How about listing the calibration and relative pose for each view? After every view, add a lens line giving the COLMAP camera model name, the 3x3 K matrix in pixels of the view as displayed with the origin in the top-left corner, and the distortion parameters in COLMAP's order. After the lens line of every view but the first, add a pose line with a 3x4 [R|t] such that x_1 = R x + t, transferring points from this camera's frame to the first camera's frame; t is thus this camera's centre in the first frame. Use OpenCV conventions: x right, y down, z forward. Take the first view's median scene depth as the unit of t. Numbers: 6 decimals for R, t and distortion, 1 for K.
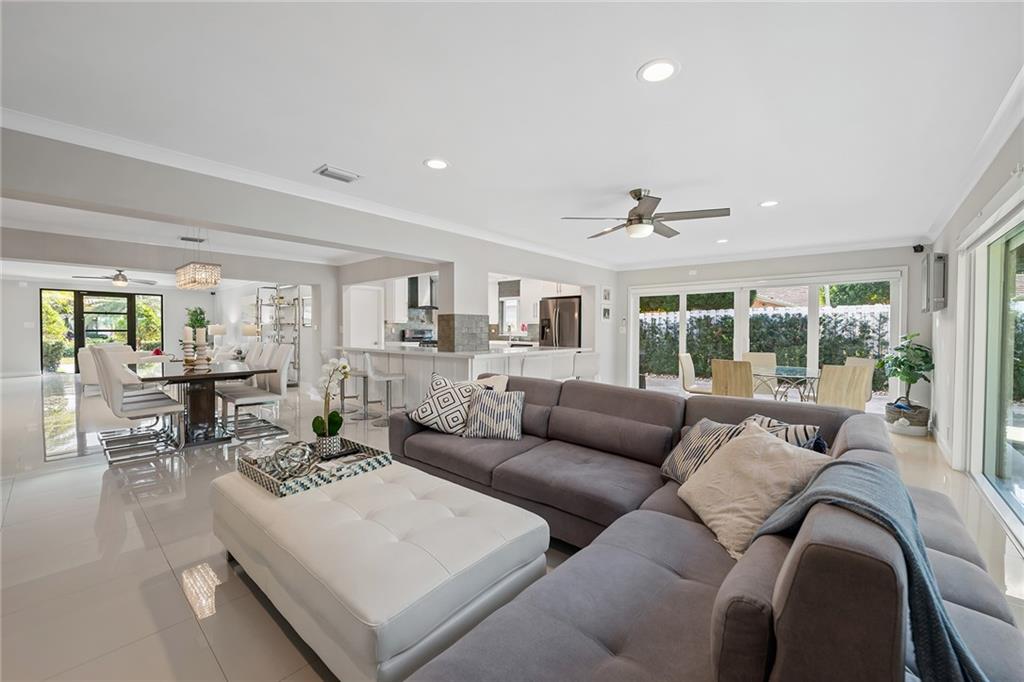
lens RADIAL K [[403.0, 0, 516.9], [0, 403.0, 338.0], [0, 0, 1]] dist [-0.011258, -0.000001]
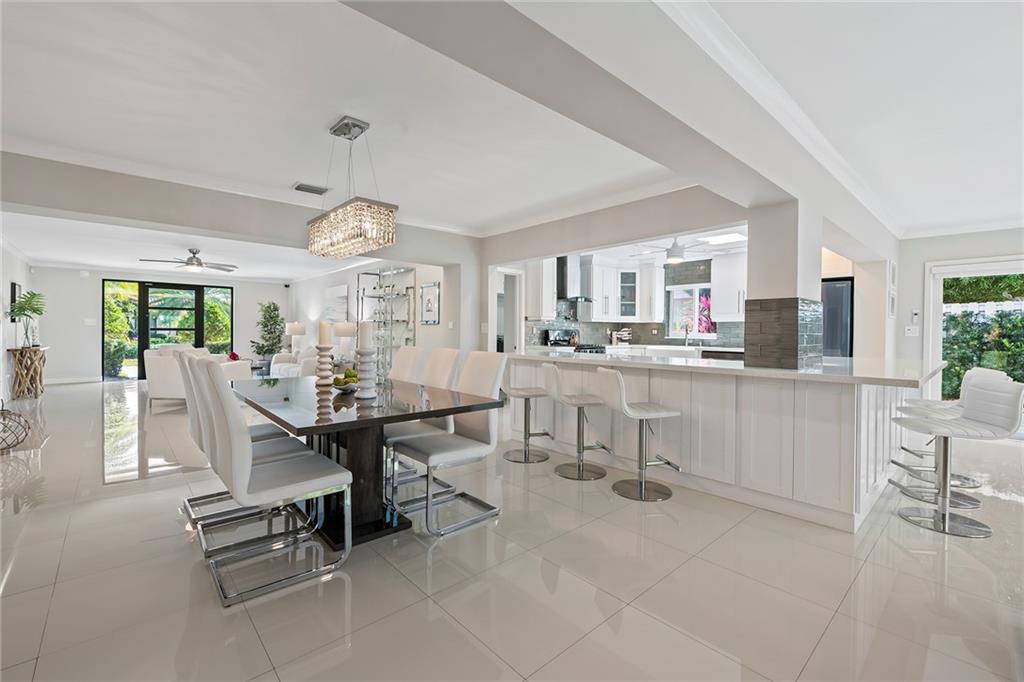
lens RADIAL K [[437.4, 0, 511.8], [0, 437.4, 335.7], [0, 0, 1]] dist [0.001840, -0.000257]
pose [[0.992069, 0.006239, -0.125540, -0.215319], [-0.007628, 0.999915, -0.010585, -0.000150], [0.125464, 0.011459, 0.992032, 0.180578]]
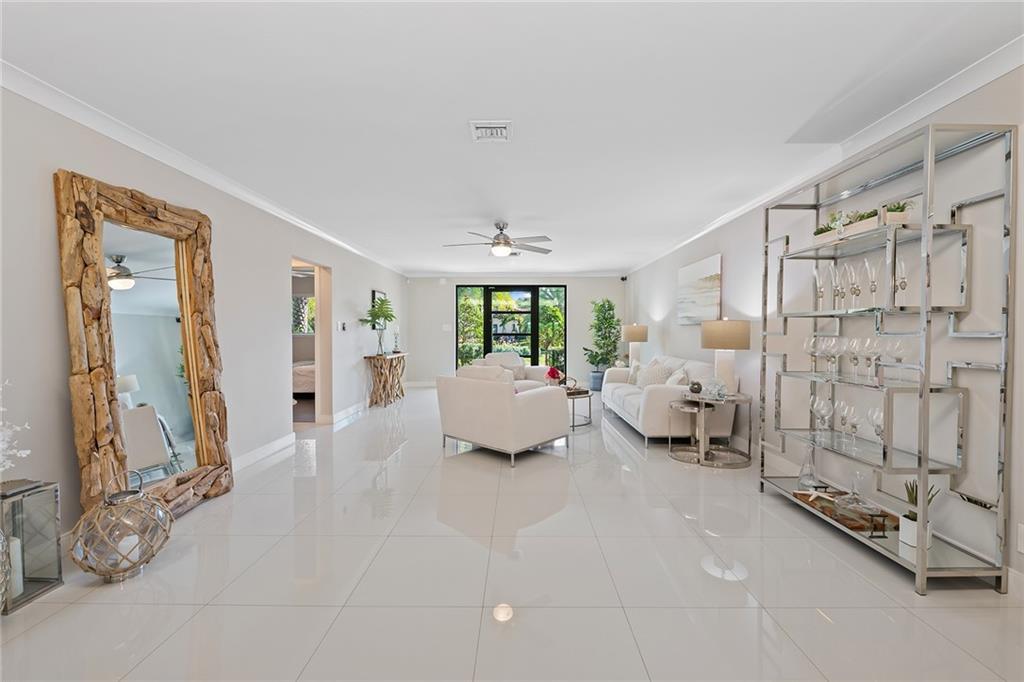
lens RADIAL K [[403.0, 0, 516.9], [0, 403.0, 338.0], [0, 0, 1]] dist [-0.011258, -0.000001]
pose [[0.647918, 0.007236, -0.761676, -0.452956], [-0.012689, 0.999919, -0.001295, -0.011339], [0.761604, 0.010504, 0.647957, 0.536580]]
